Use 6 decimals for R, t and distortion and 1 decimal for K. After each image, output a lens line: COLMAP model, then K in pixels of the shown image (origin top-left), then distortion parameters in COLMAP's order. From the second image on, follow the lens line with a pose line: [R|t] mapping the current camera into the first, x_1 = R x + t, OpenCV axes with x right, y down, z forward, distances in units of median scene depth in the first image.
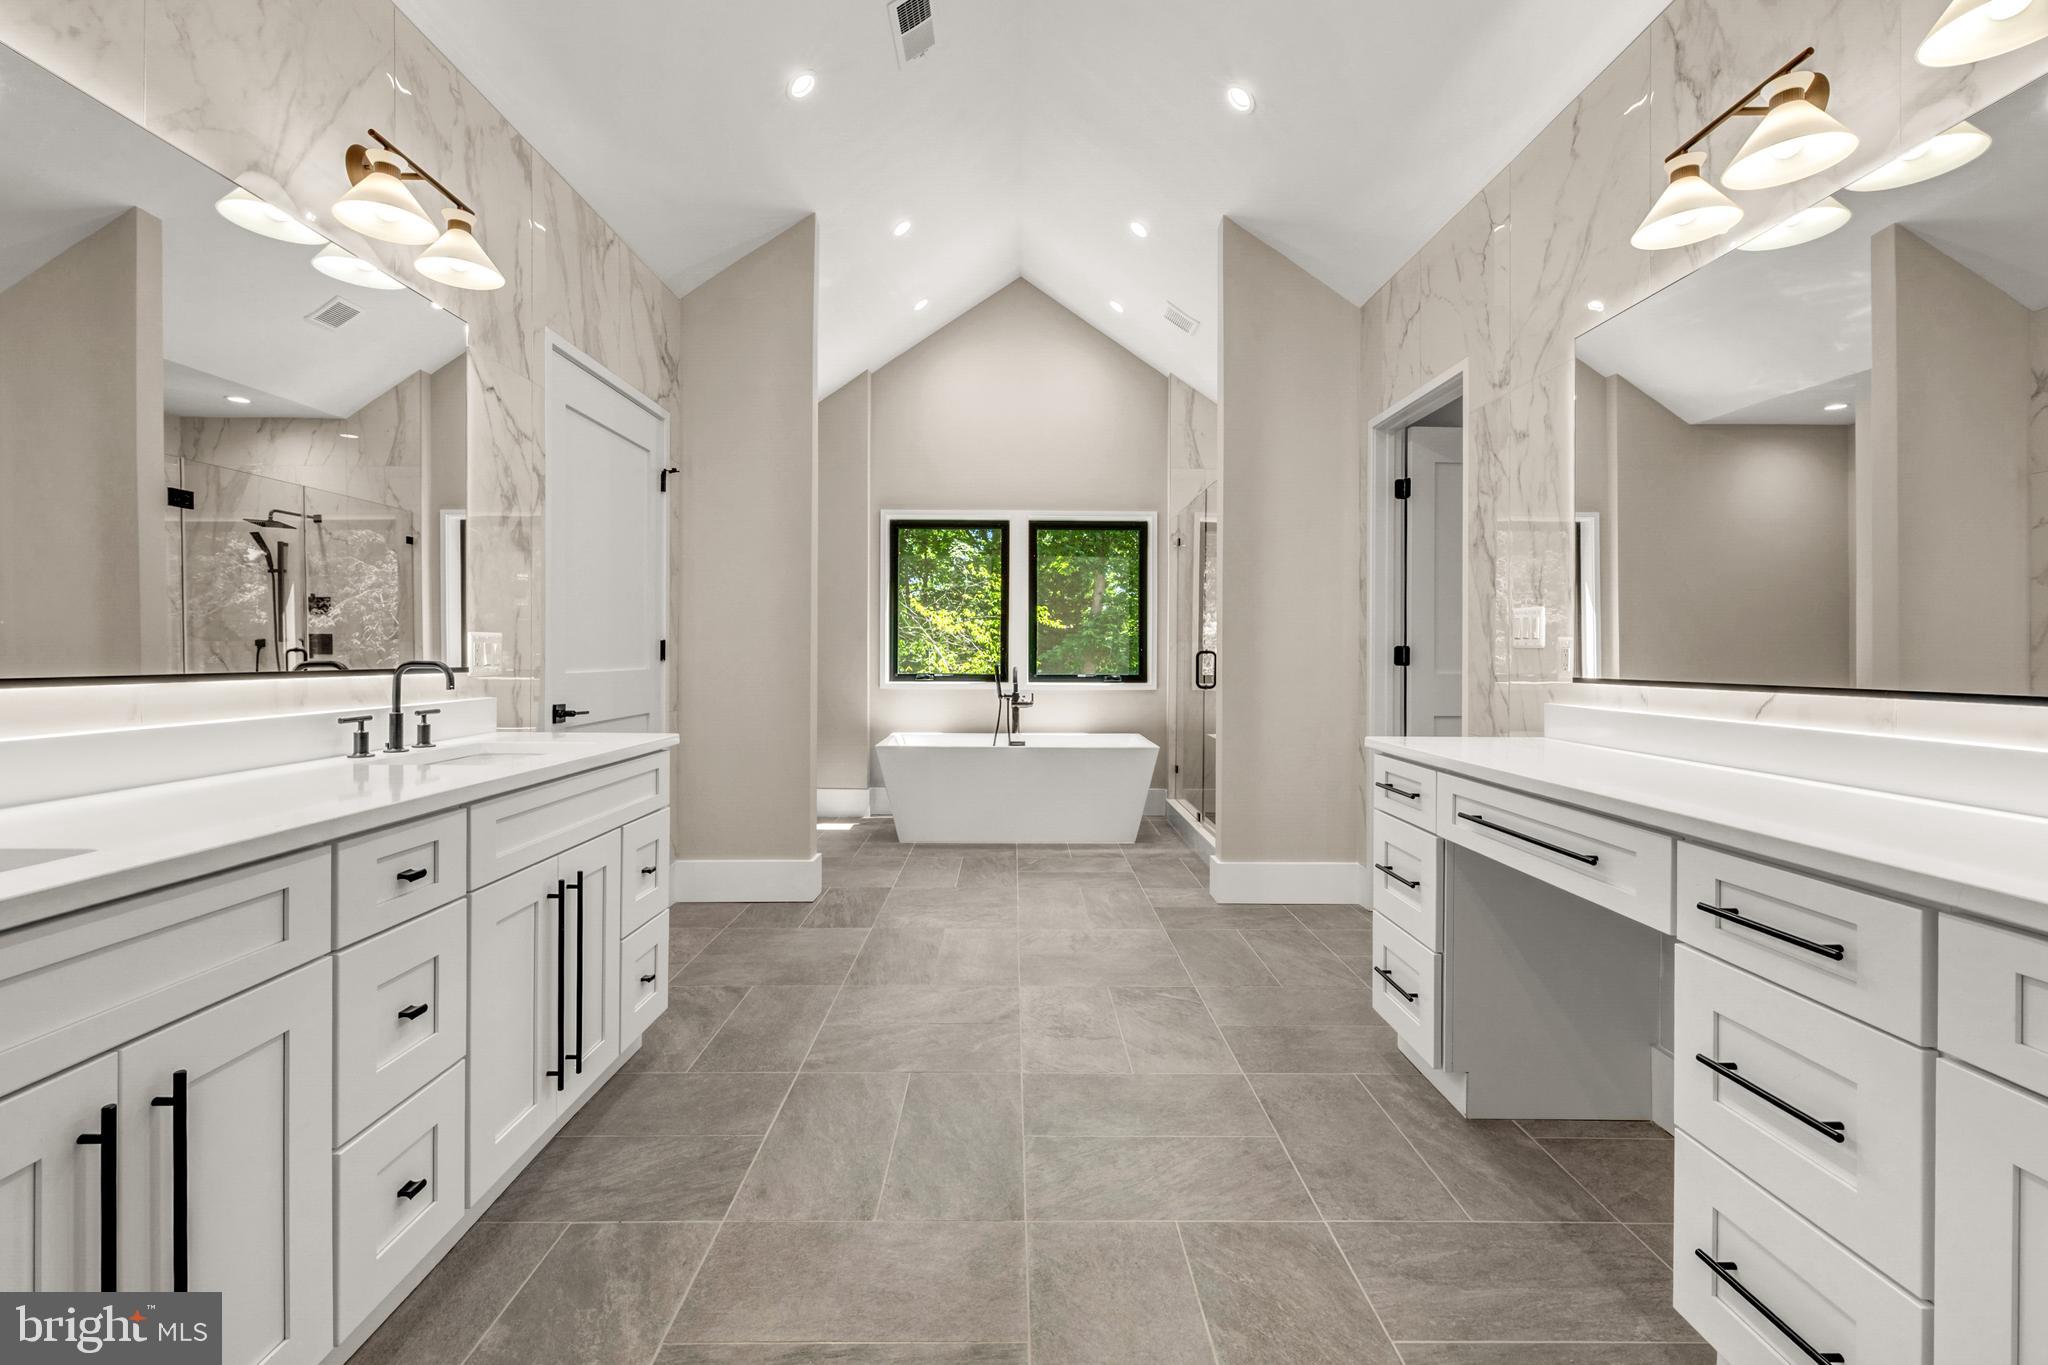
lens RADIAL K [[873.3, 0, 1024.0], [0, 873.3, 658.9], [0, 0, 1]] dist [0.000061, 0.000007]
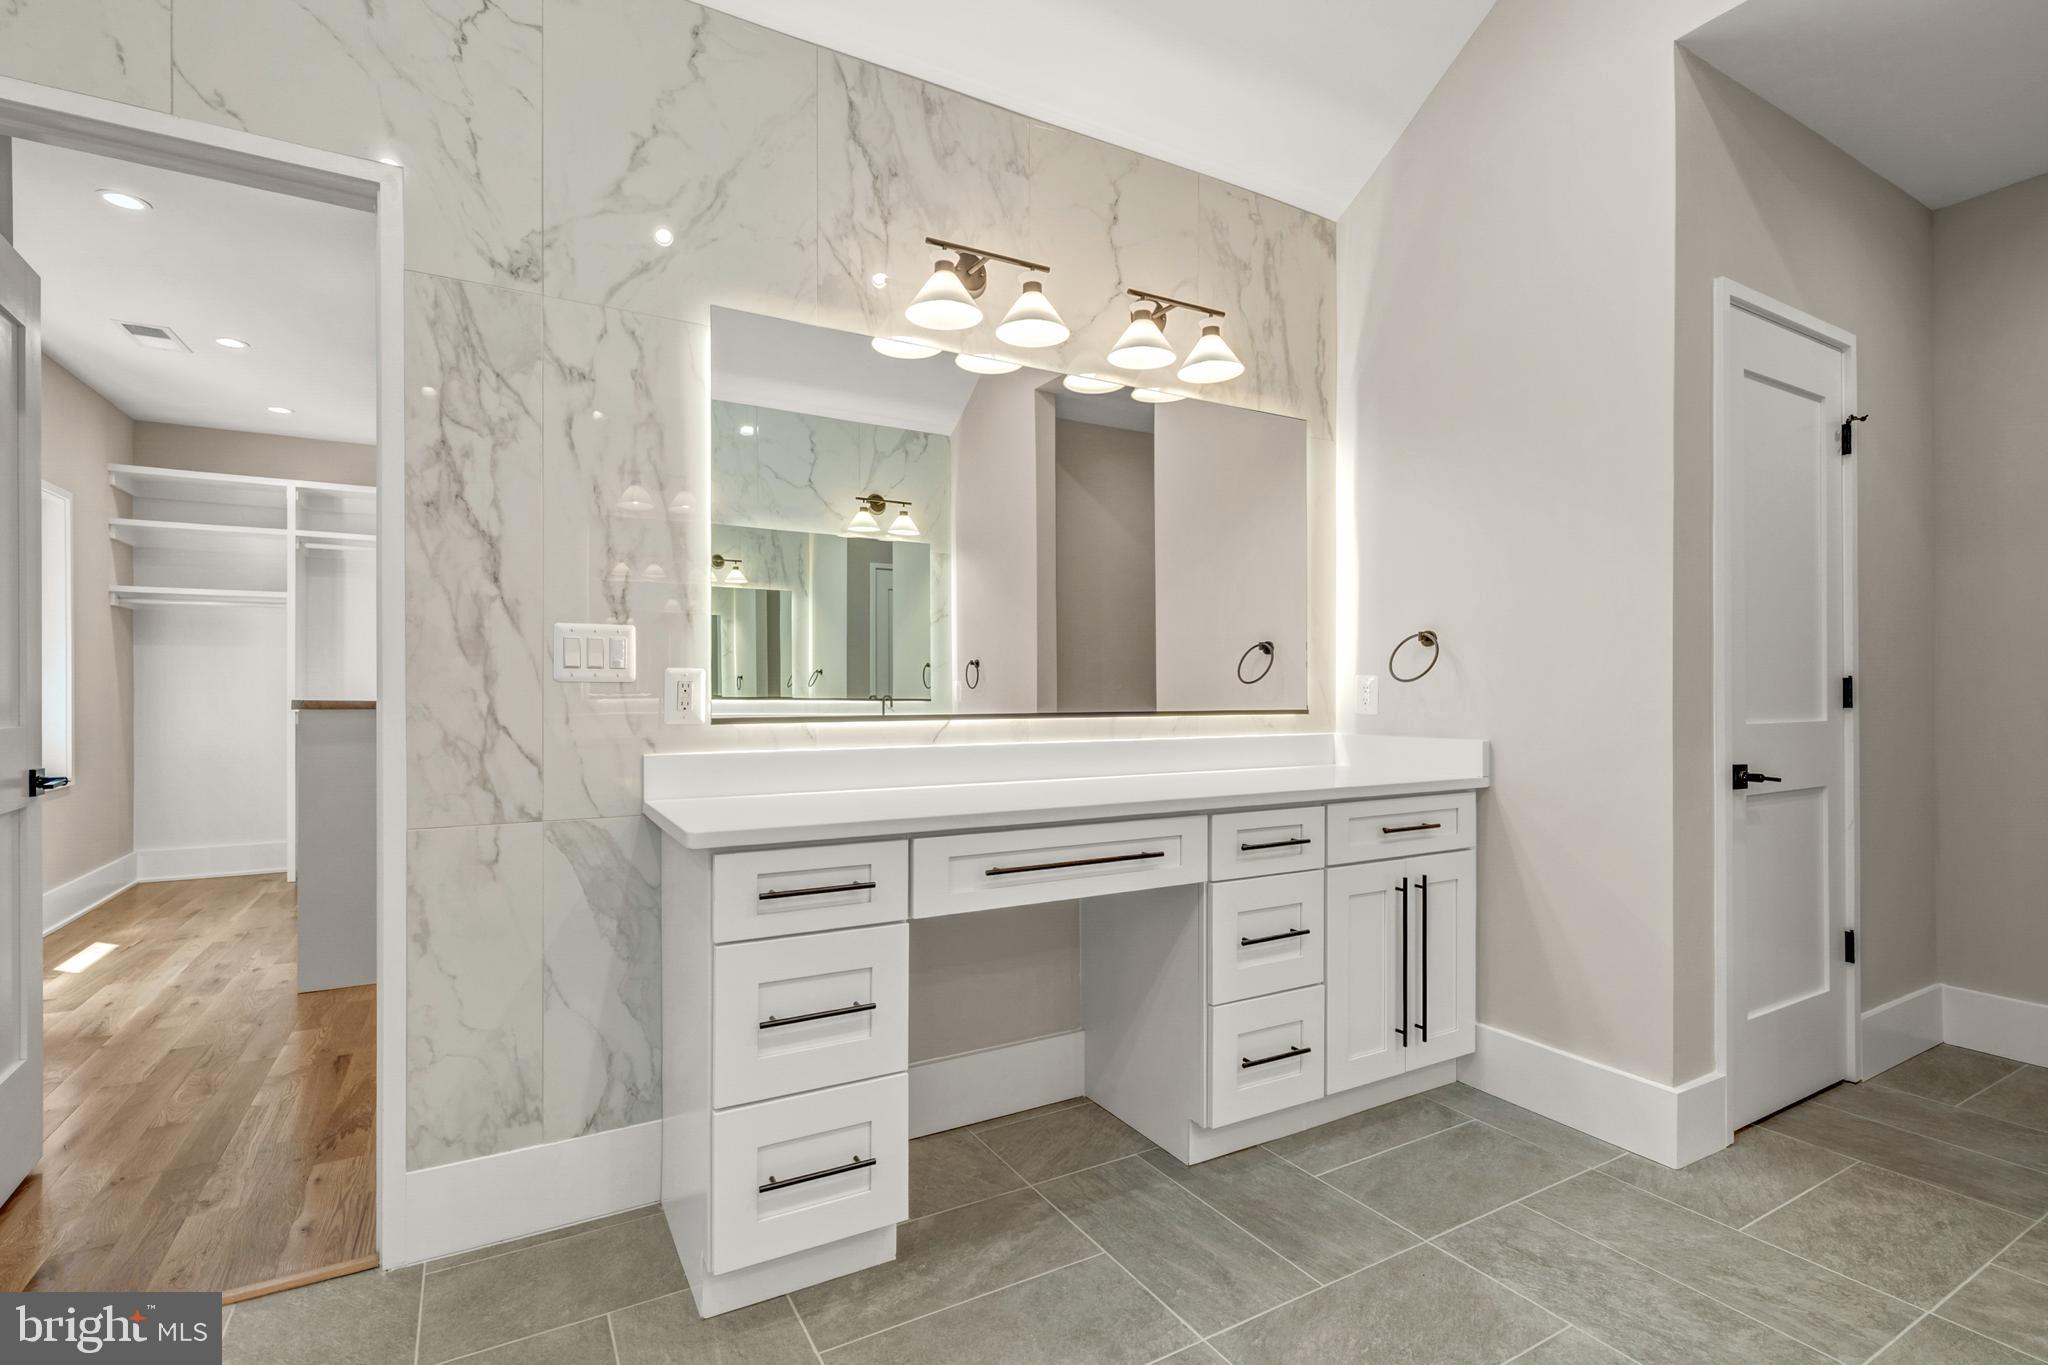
lens RADIAL K [[940.9, 0, 1019.1], [0, 940.9, 687.8], [0, 0, 1]] dist [0.001422, 0.000008]
pose [[-0.486758, -0.003680, 0.873529, -0.329380], [0.002372, 0.999982, 0.005535, -0.013594], [-0.873533, 0.004766, -0.486741, 1.371907]]
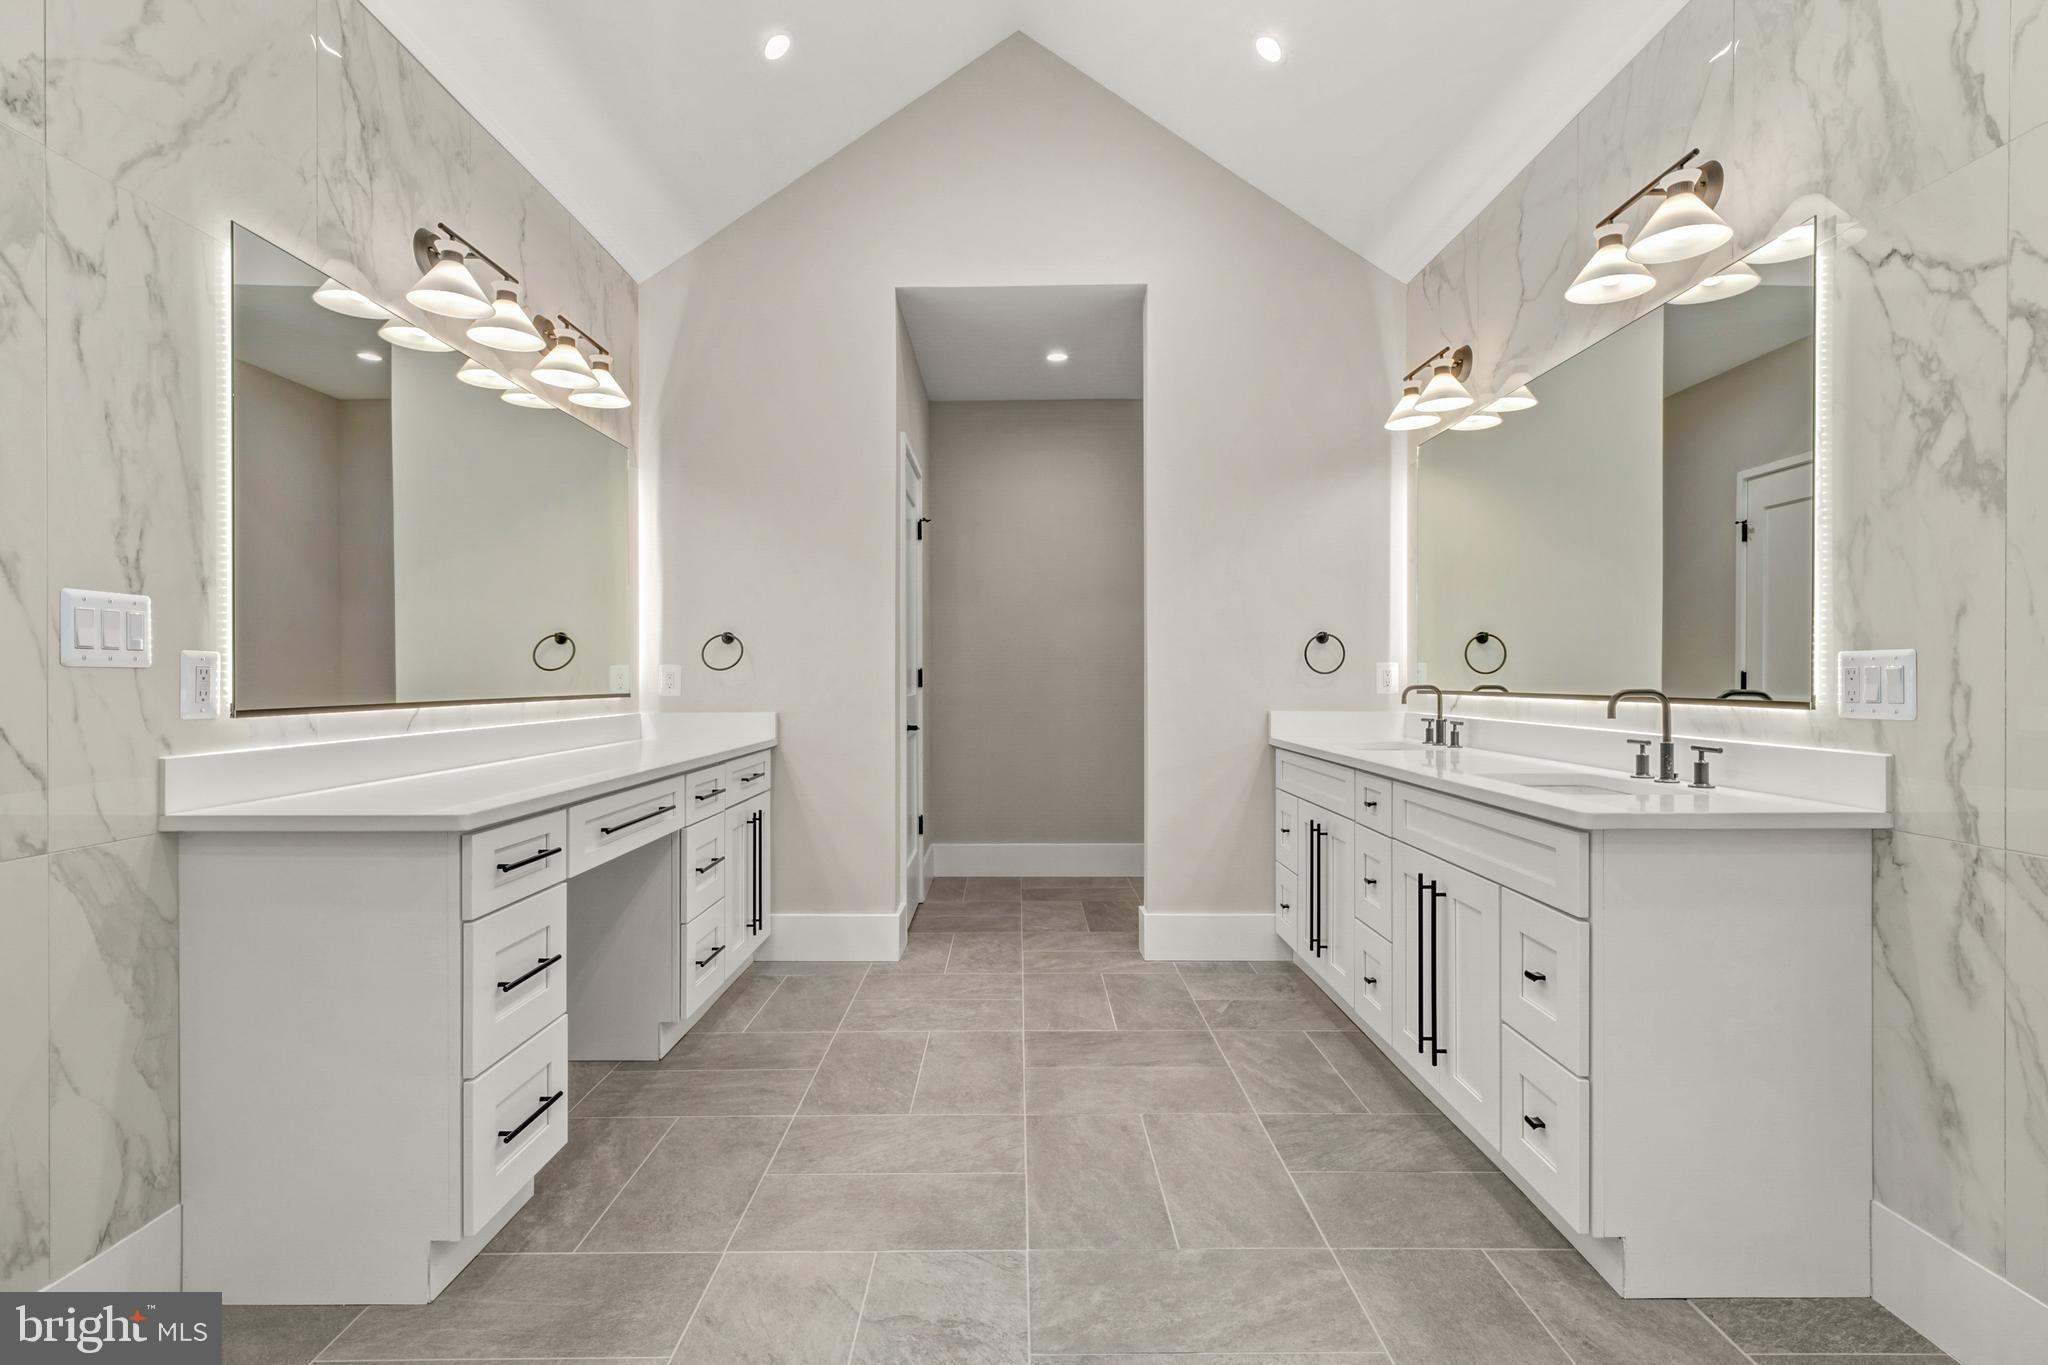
lens RADIAL K [[963.4, 0, 1024.0], [0, 963.4, 682.5], [0, 0, 1]] dist [0.000337, -0.000610]
pose [[-0.999960, -0.004331, 0.007842, -0.004590], [-0.004235, 0.999916, 0.012289, -0.015551], [-0.007894, 0.012255, -0.999894, 2.050488]]
